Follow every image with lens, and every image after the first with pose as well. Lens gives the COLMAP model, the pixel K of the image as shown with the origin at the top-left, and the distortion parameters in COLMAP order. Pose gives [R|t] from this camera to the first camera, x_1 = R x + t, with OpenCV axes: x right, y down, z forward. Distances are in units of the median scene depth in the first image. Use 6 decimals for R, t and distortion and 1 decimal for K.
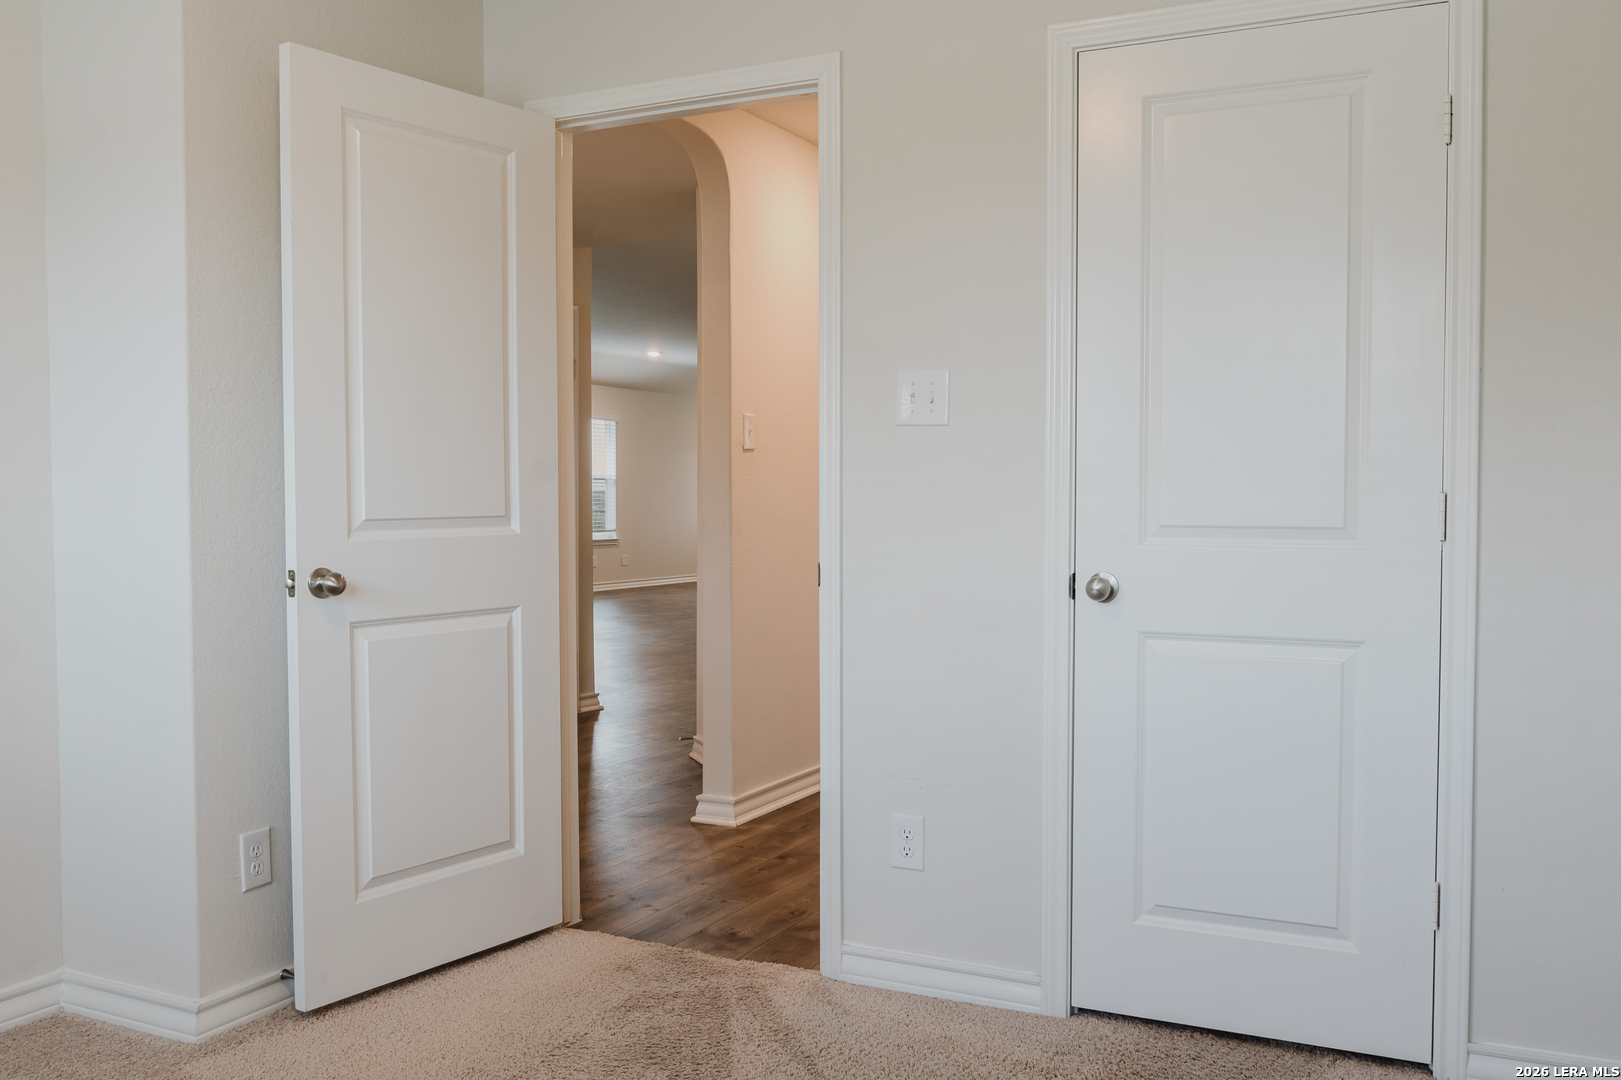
lens RADIAL K [[1415.6, 0, 809.7], [0, 1415.6, 539.1], [0, 0, 1]] dist [-0.028774, 0.003035]
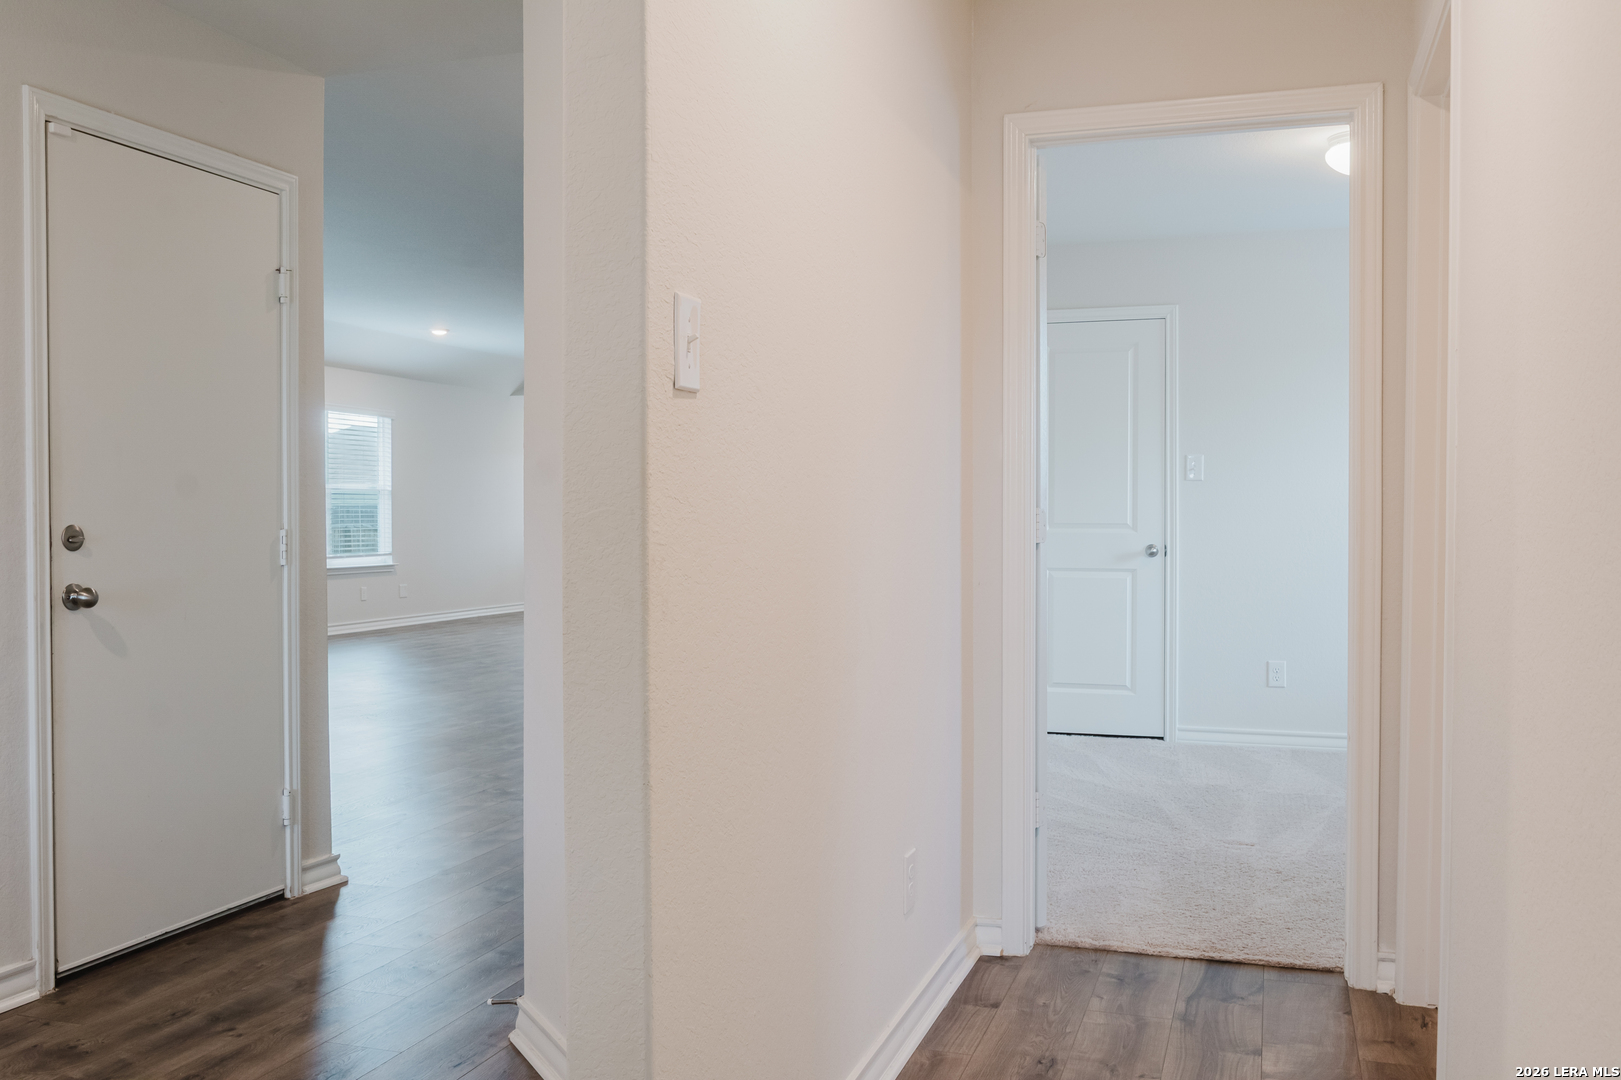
lens RADIAL K [[1415.6, 0, 807.7], [0, 1415.6, 549.6], [0, 0, 1]] dist [-0.028774, 0.003035]
pose [[0.989704, -0.002472, 0.143106, -0.042958], [0.002941, 0.999991, -0.003069, -0.012882], [-0.143097, 0.003458, 0.989703, 0.410645]]
